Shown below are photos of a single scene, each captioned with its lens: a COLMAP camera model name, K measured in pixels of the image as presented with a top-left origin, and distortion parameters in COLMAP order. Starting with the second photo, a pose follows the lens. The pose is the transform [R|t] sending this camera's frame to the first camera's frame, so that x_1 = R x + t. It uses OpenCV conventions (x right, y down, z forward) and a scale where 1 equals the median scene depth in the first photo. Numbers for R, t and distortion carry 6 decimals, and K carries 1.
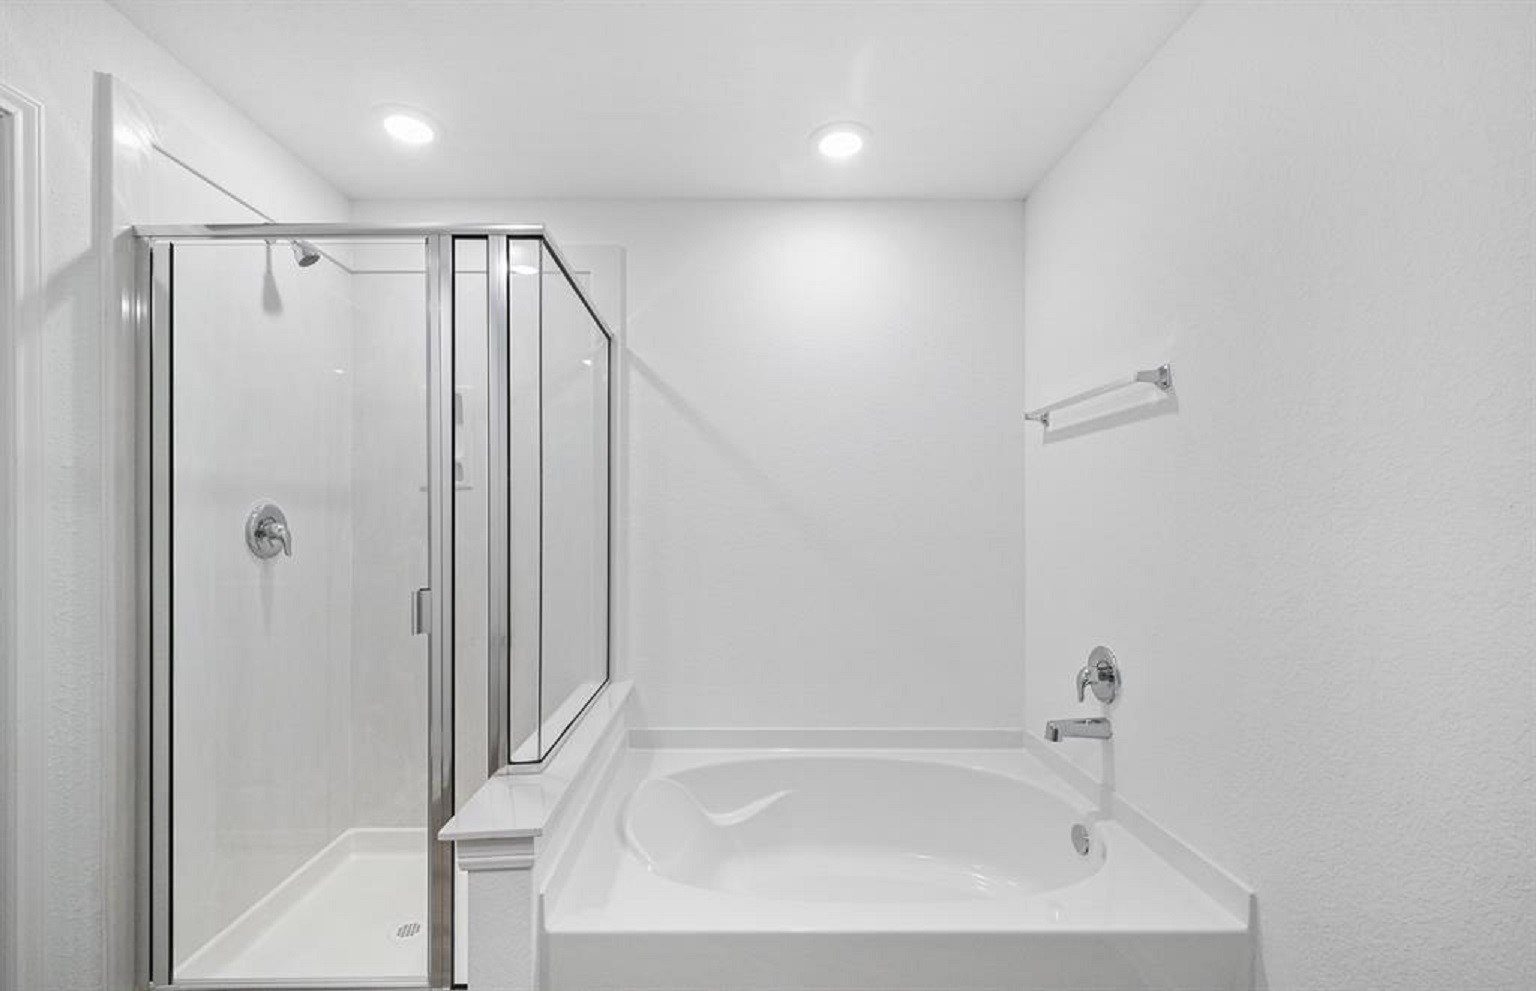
lens RADIAL K [[625.2, 0, 733.2], [0, 625.2, 522.7], [0, 0, 1]] dist [0.000050, -0.000002]
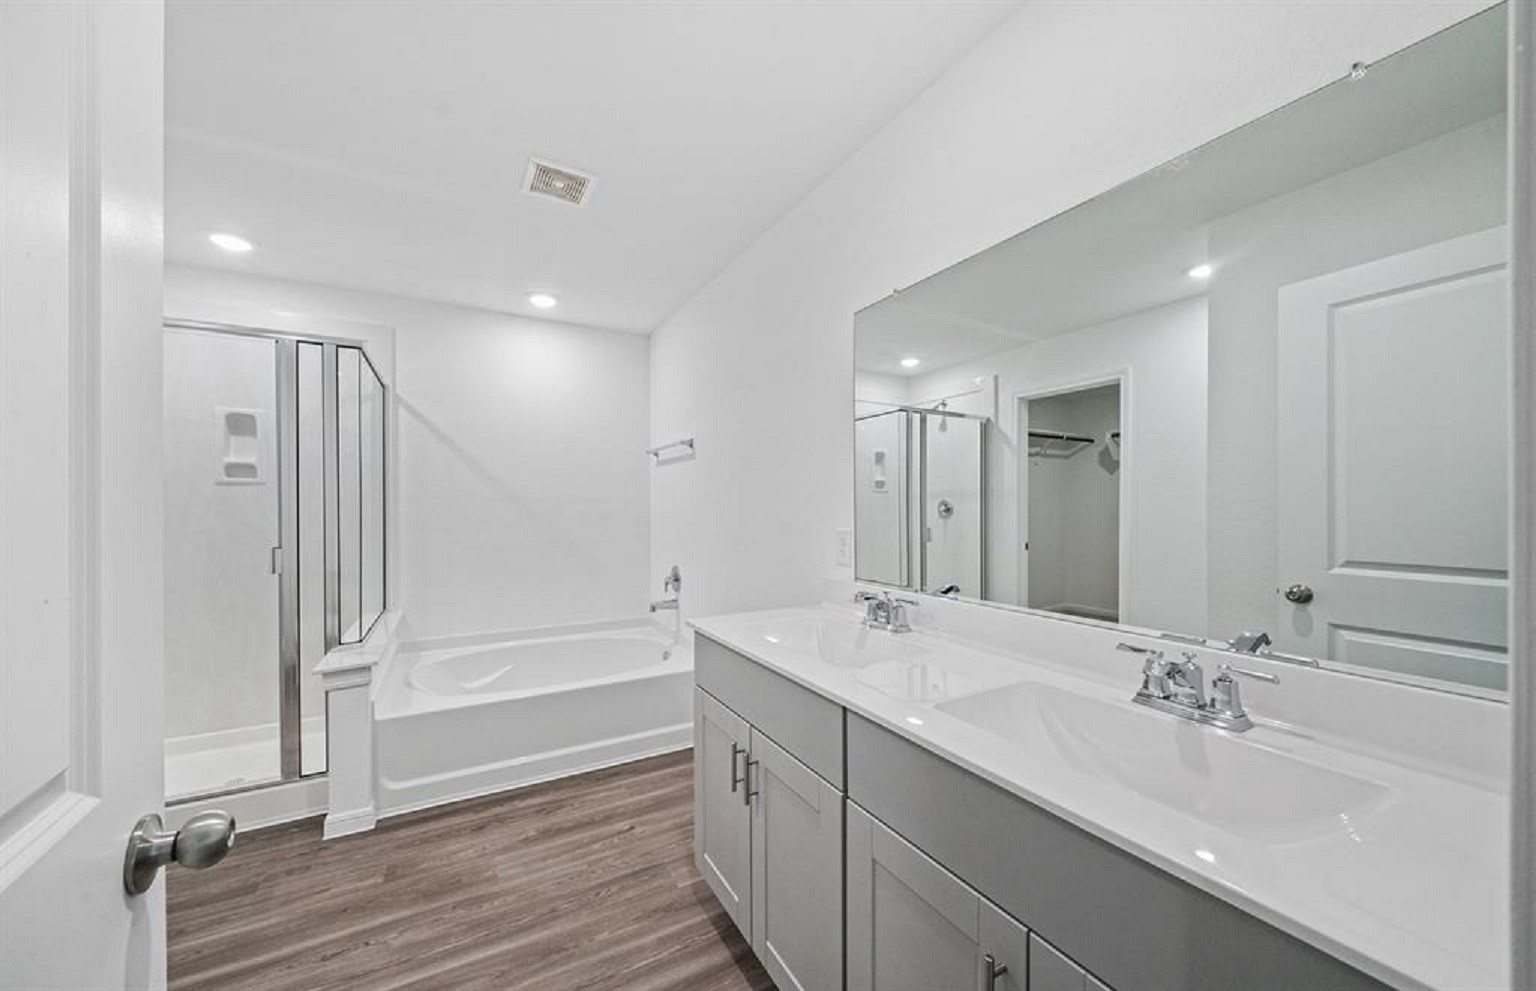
lens RADIAL K [[555.2, 0, 764.9], [0, 555.2, 508.7], [0, 0, 1]] dist [0.000446, -0.000049]
pose [[0.873197, -0.005195, 0.487340, -0.060090], [0.005460, 0.999985, 0.000877, 0.006241], [-0.487337, 0.001895, 0.873212, -0.790082]]
